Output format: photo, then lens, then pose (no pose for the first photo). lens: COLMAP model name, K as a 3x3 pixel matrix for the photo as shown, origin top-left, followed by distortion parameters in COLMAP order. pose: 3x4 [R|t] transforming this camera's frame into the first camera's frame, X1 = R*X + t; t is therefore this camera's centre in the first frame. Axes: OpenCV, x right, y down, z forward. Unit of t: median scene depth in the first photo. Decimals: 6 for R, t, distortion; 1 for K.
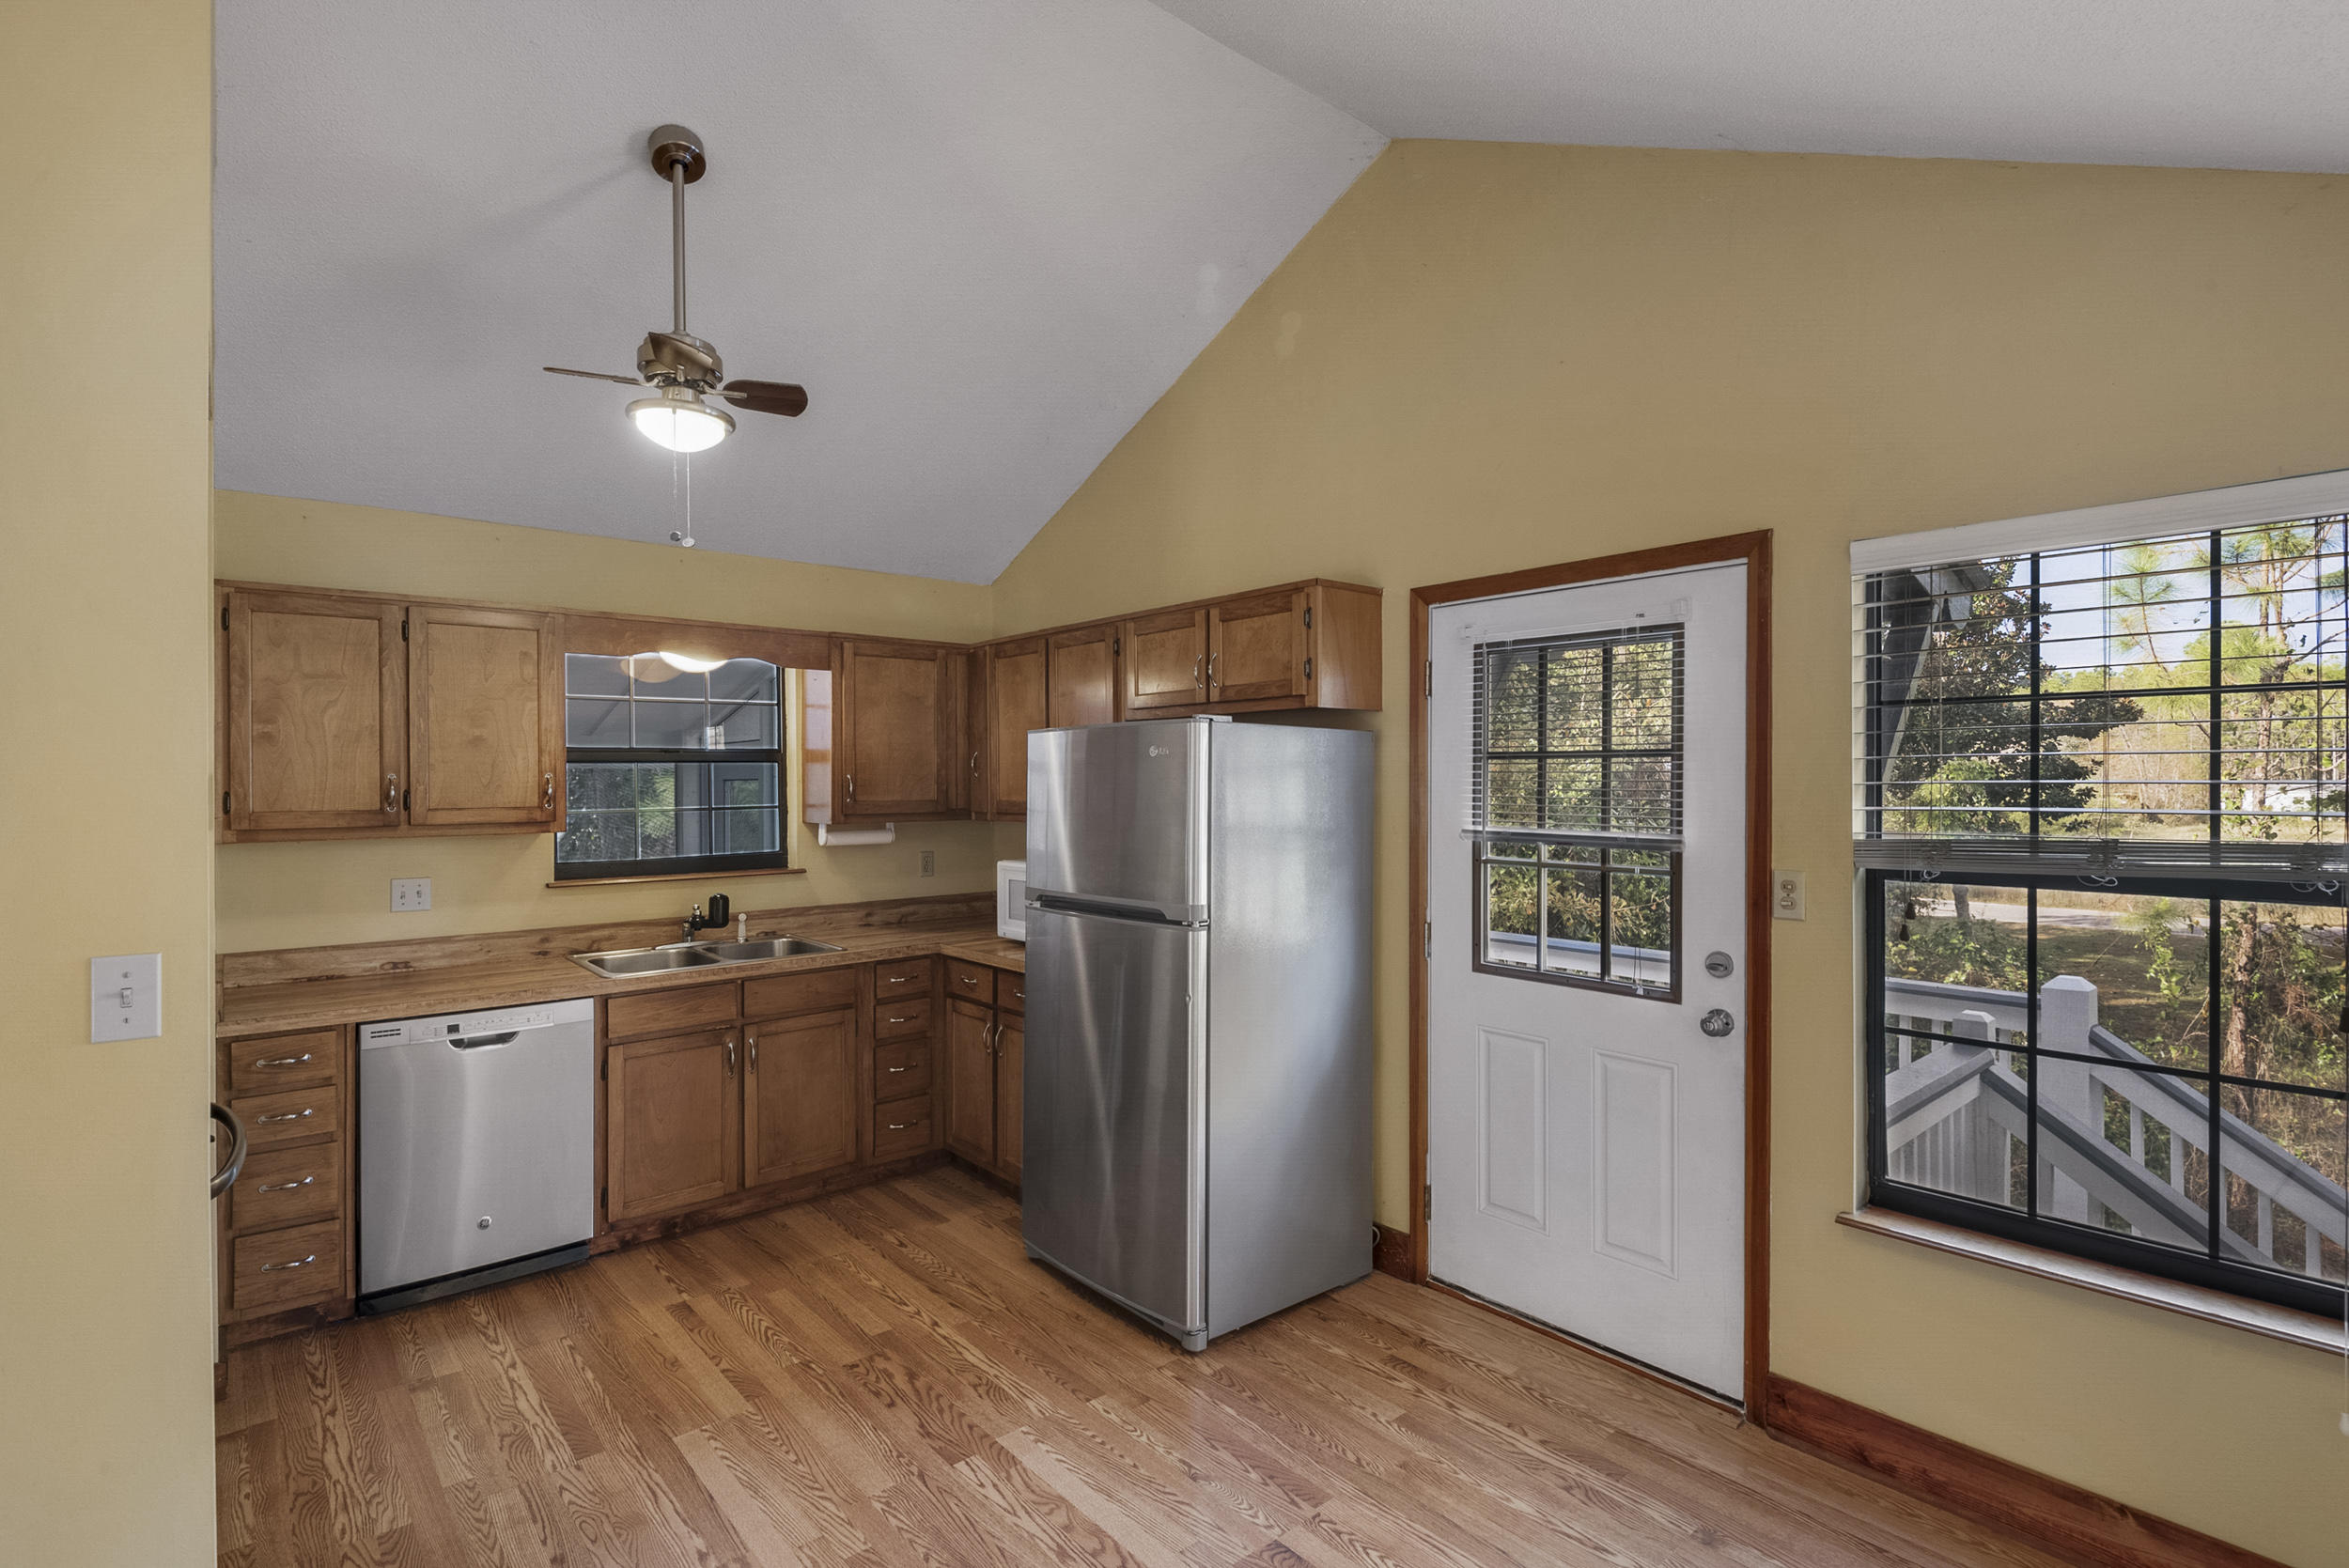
lens RADIAL K [[1157.4, 0, 1149.2], [0, 1157.4, 783.8], [0, 0, 1]] dist [0.018539, -0.000955]
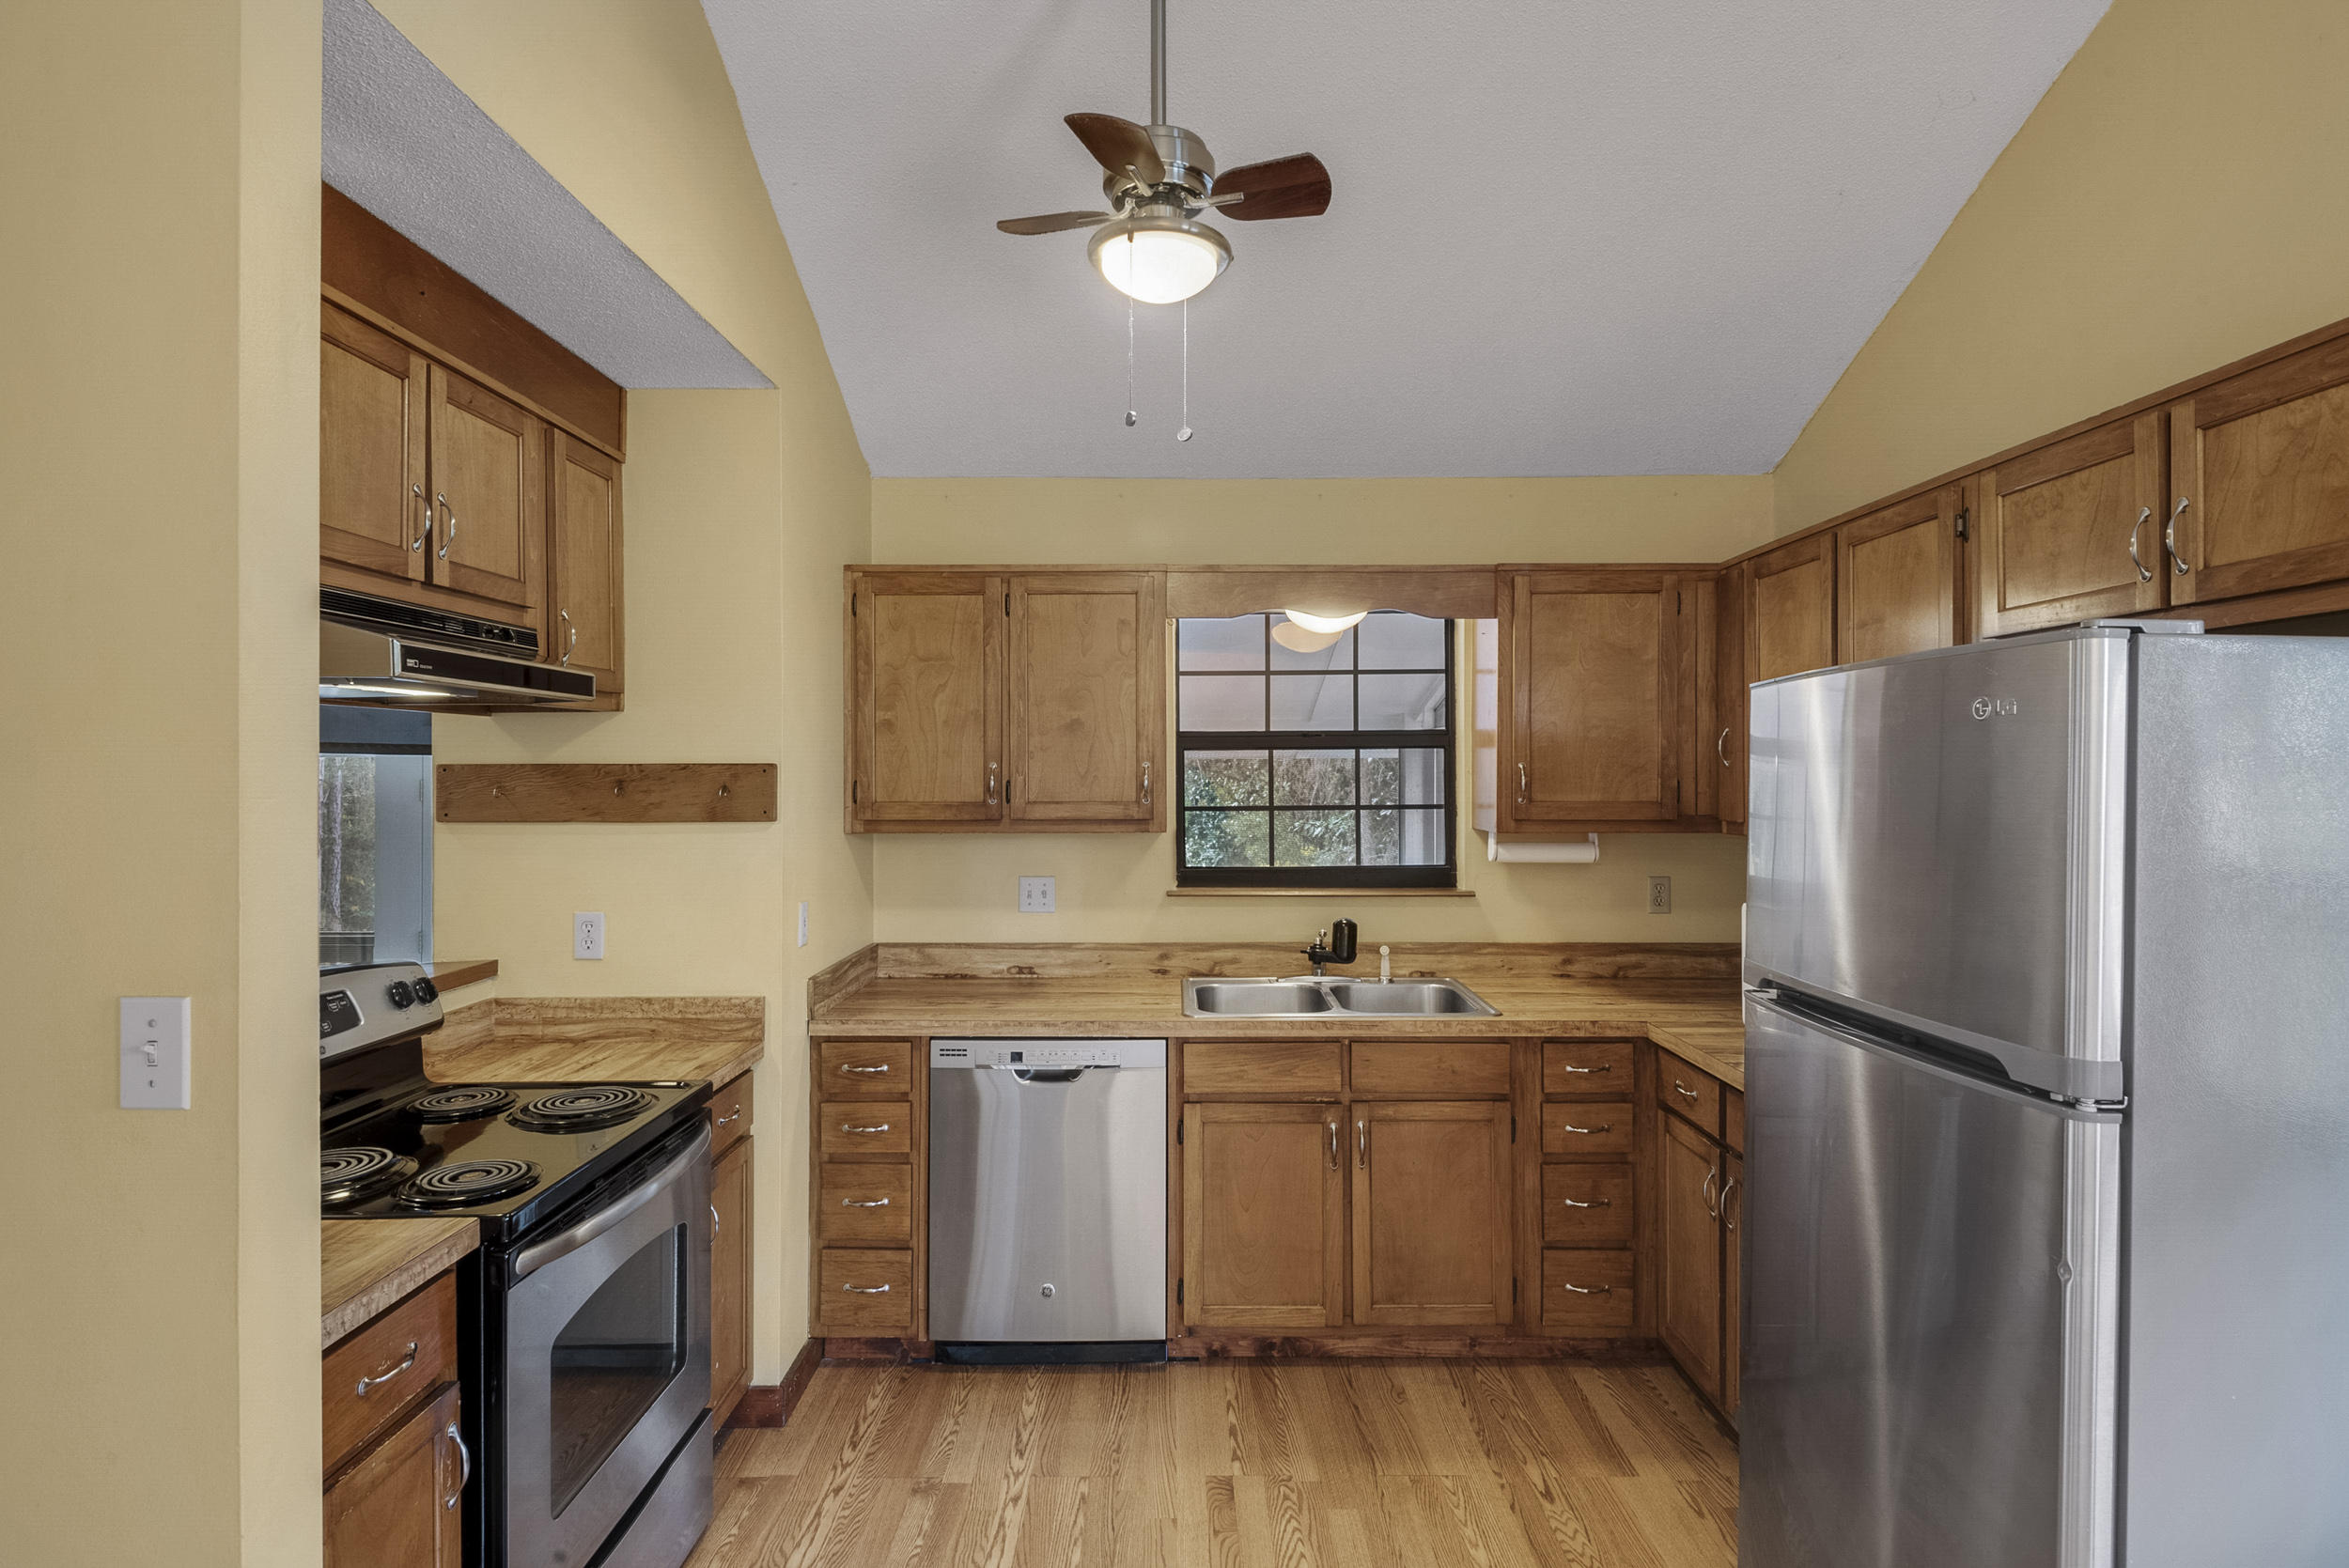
lens RADIAL K [[1214.8, 0, 1160.5], [0, 1214.8, 776.4], [0, 0, 1]] dist [0.050512, -0.034933]
pose [[0.768274, 0.006108, -0.640092, 0.054848], [-0.006042, 0.999979, 0.002291, -0.000611], [0.640093, 0.002107, 0.768295, 0.327450]]
